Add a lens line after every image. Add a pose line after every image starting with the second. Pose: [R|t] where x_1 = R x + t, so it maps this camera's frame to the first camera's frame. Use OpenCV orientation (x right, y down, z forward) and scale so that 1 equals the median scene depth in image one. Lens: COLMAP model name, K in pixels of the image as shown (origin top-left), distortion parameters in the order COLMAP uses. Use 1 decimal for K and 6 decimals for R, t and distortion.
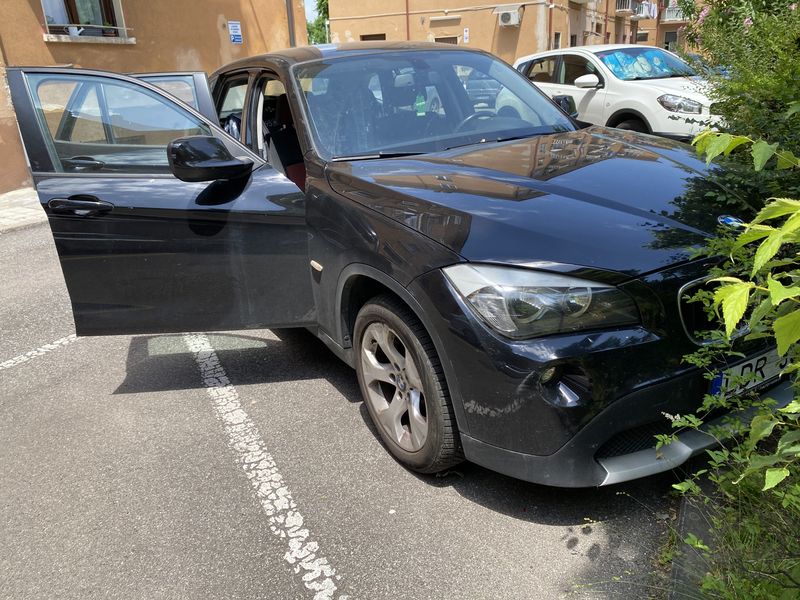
lens RADIAL K [[605.7, 0, 402.4], [0, 605.7, 300.7], [0, 0, 1]] dist [0.015489, -0.012844]
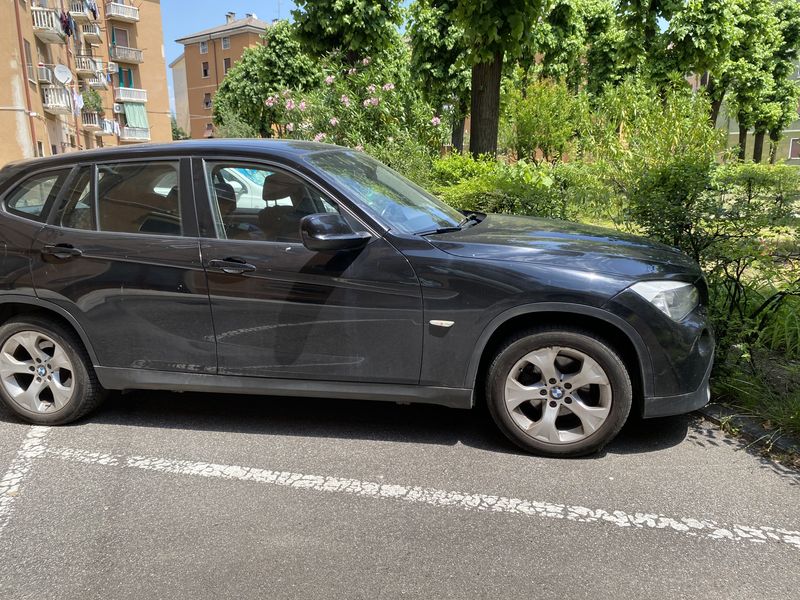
lens RADIAL K [[605.7, 0, 407.5], [0, 605.7, 305.5], [0, 0, 1]] dist [0.015489, -0.012844]
pose [[0.678344, -0.124867, 0.724056, -0.986531], [0.242671, 0.968228, -0.060375, -0.037421], [-0.693513, 0.216662, 0.687093, 0.250333]]
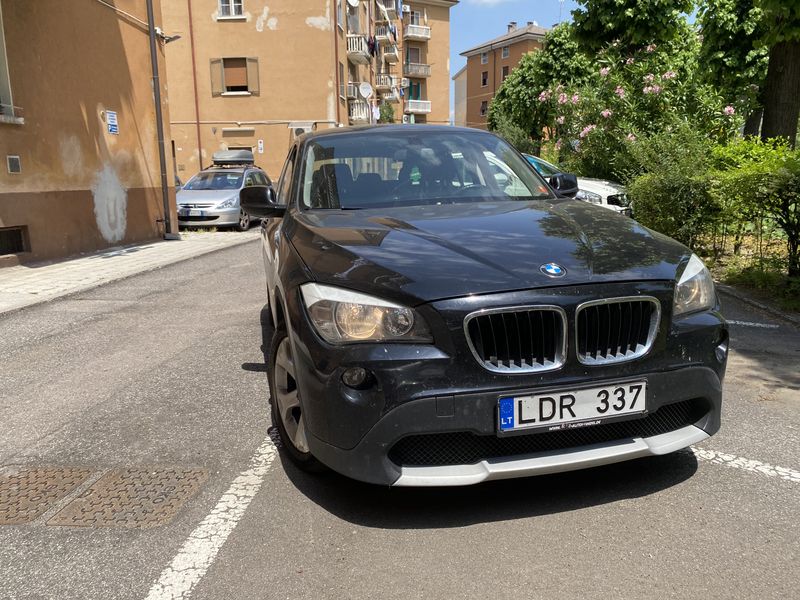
lens RADIAL K [[605.7, 0, 406.2], [0, 605.7, 298.7], [0, 0, 1]] dist [0.015489, -0.012844]
pose [[0.921305, -0.046070, 0.386102, -1.064444], [0.113318, 0.981667, -0.153264, 0.084936], [-0.371962, 0.184955, 0.909635, 0.155069]]
